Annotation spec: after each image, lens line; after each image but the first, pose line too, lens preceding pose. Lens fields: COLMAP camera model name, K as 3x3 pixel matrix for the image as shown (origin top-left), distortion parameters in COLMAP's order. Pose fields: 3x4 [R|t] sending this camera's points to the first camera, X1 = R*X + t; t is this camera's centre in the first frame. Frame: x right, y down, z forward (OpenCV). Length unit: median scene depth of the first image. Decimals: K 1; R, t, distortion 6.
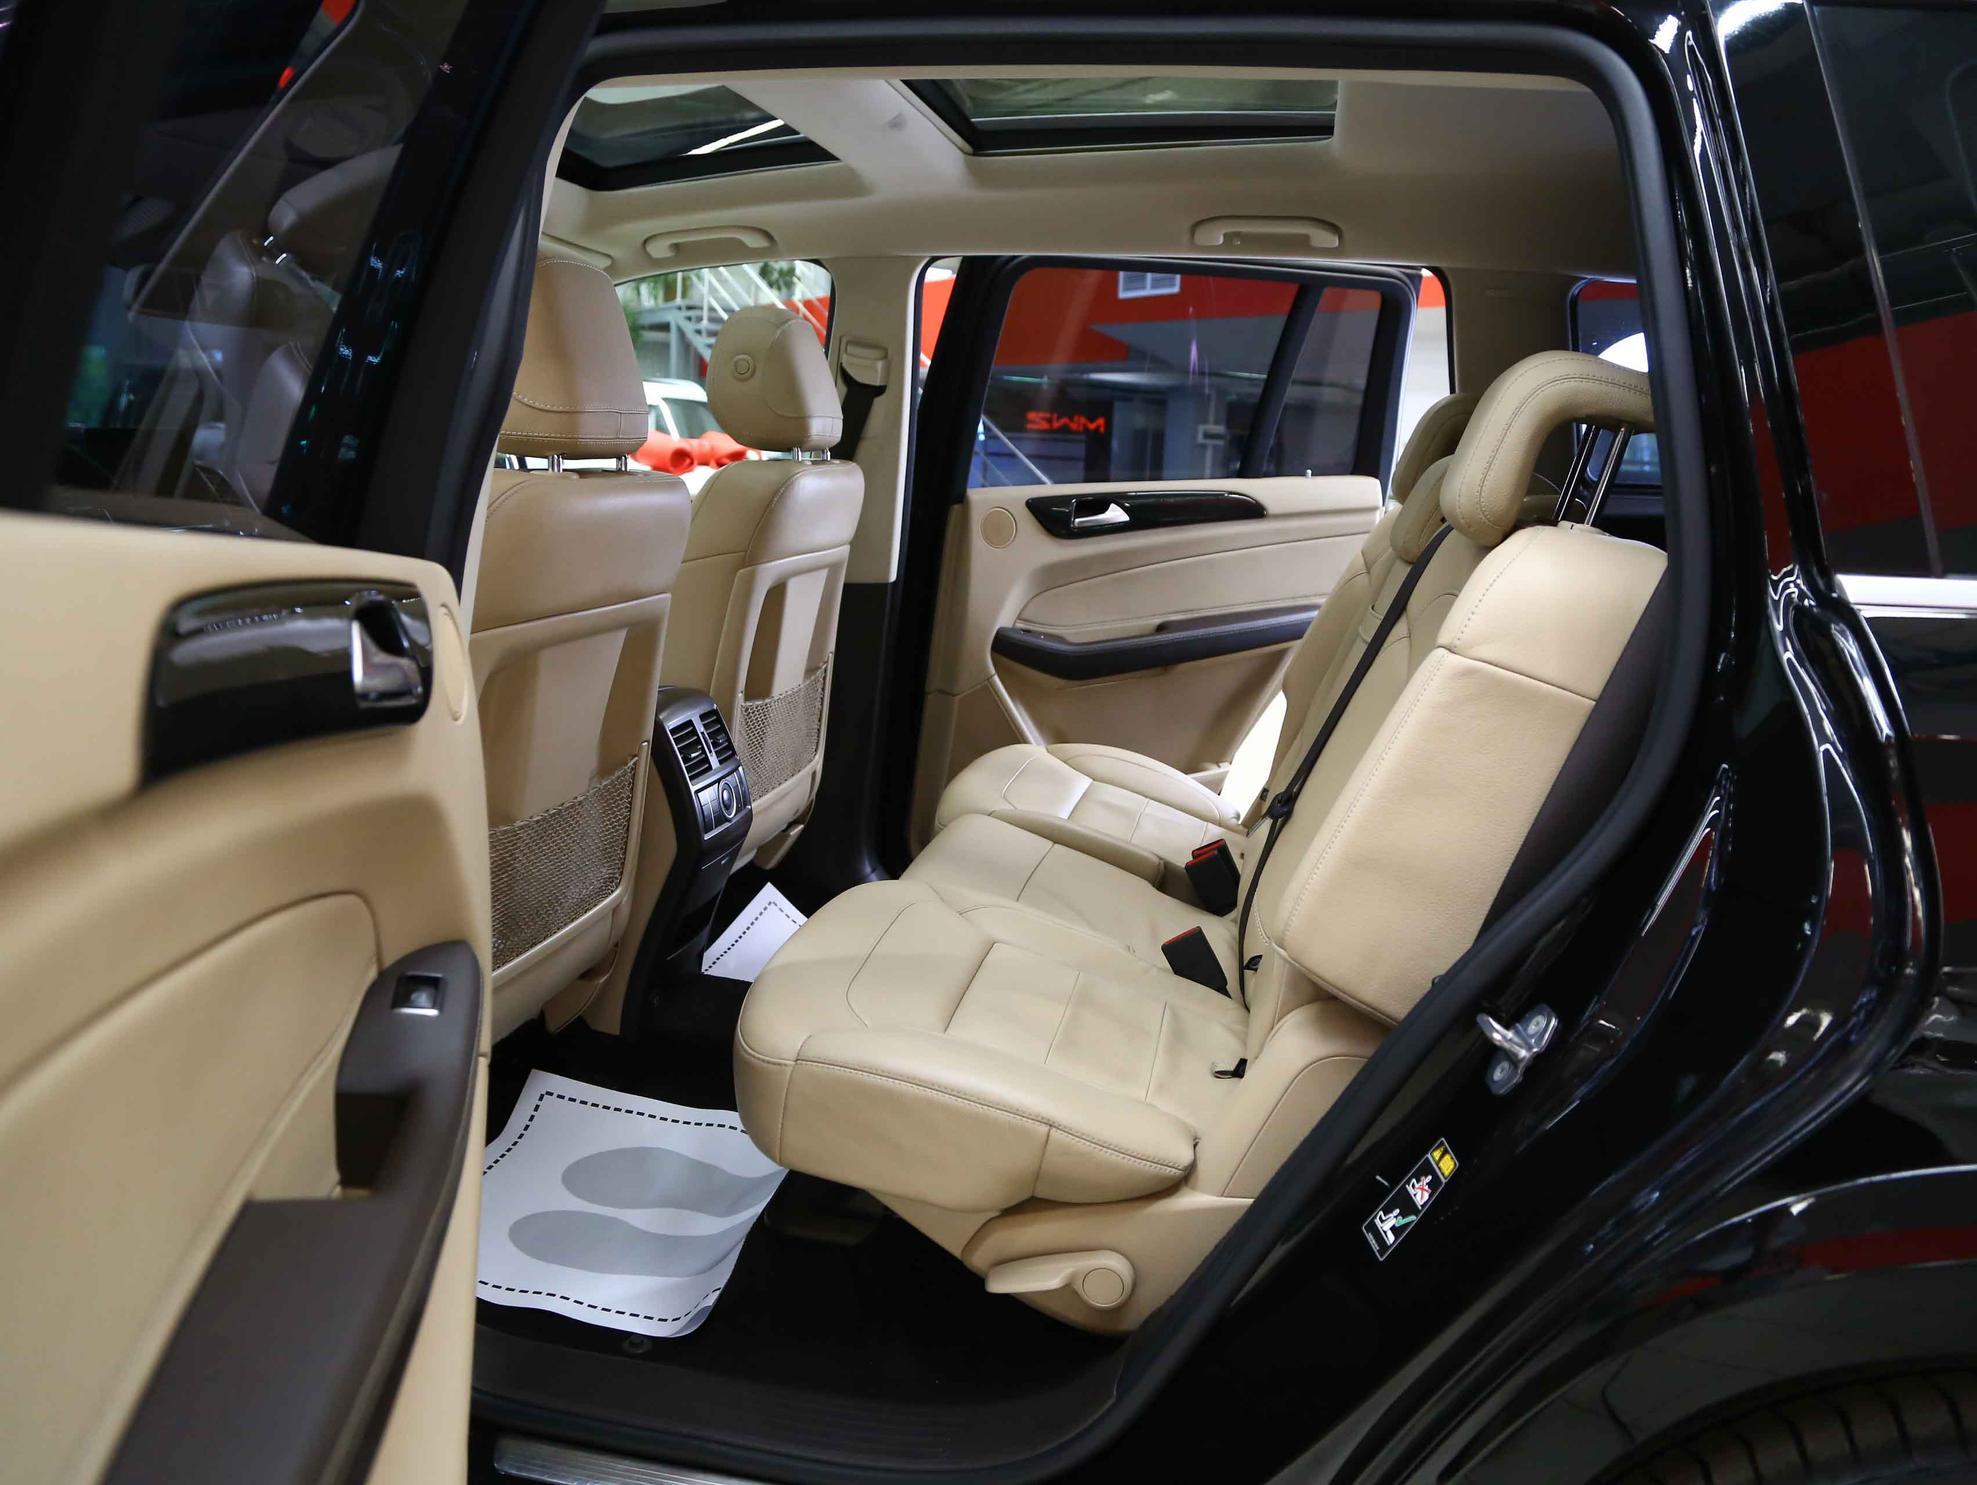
lens RADIAL K [[1522.7, 0, 994.9], [0, 1522.7, 741.1], [0, 0, 1]] dist [-0.111638, 0.012377]
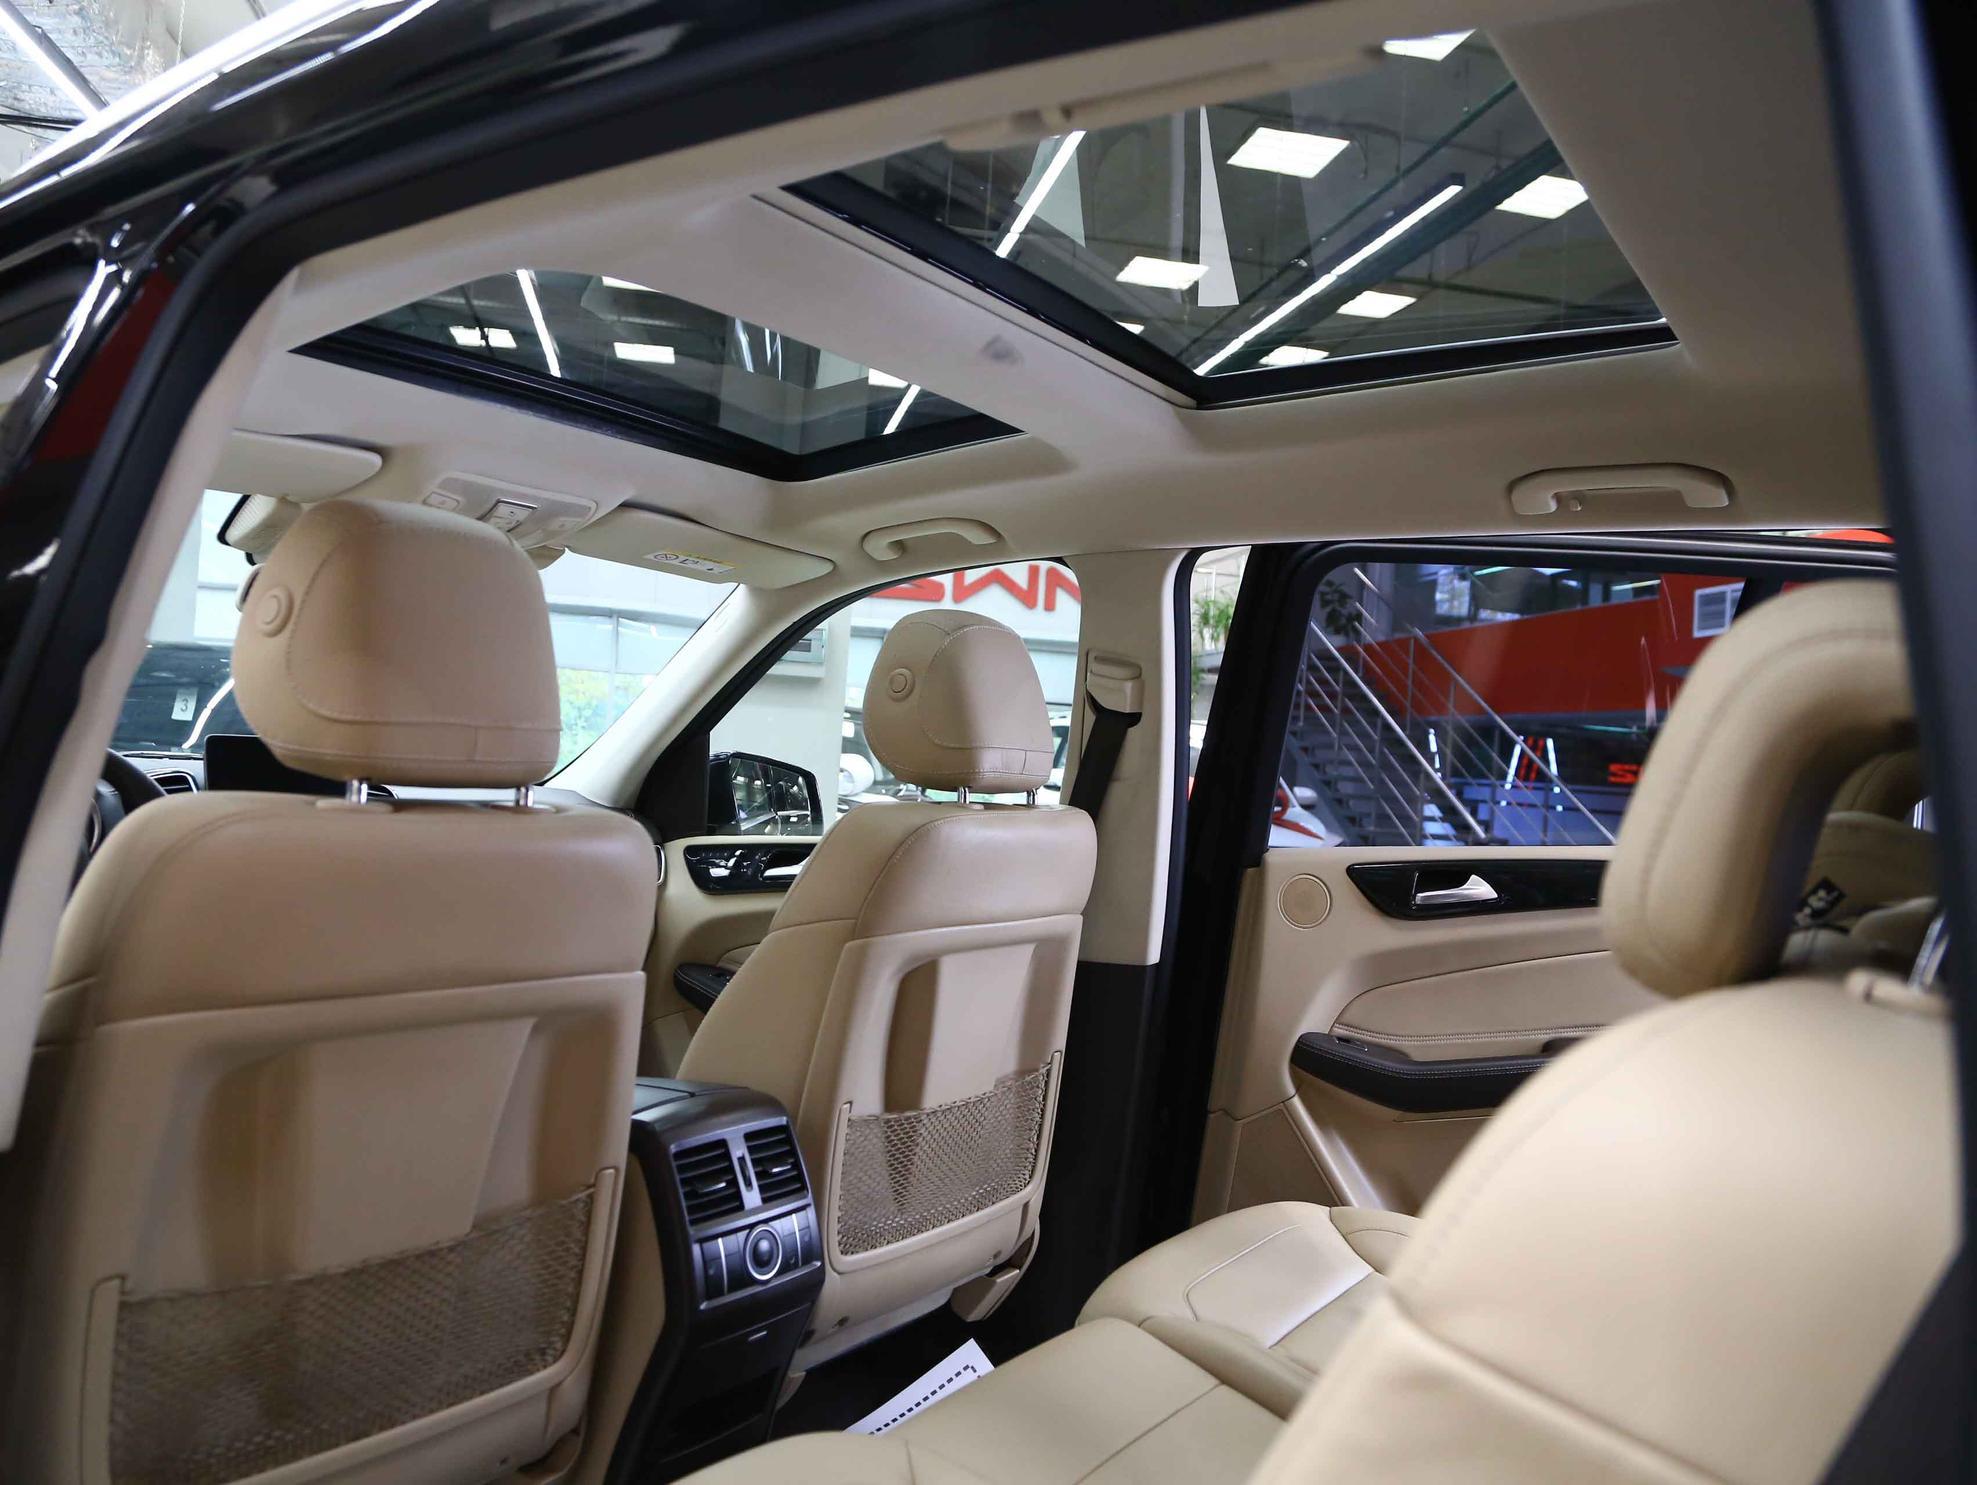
lens RADIAL K [[1522.7, 0, 982.7], [0, 1522.7, 756.4], [0, 0, 1]] dist [-0.111638, 0.012377]
pose [[0.920227, 0.015146, -0.391092, 0.160630], [-0.098753, 0.975905, -0.194568, -0.052133], [0.378722, 0.217668, 0.899550, 0.266527]]
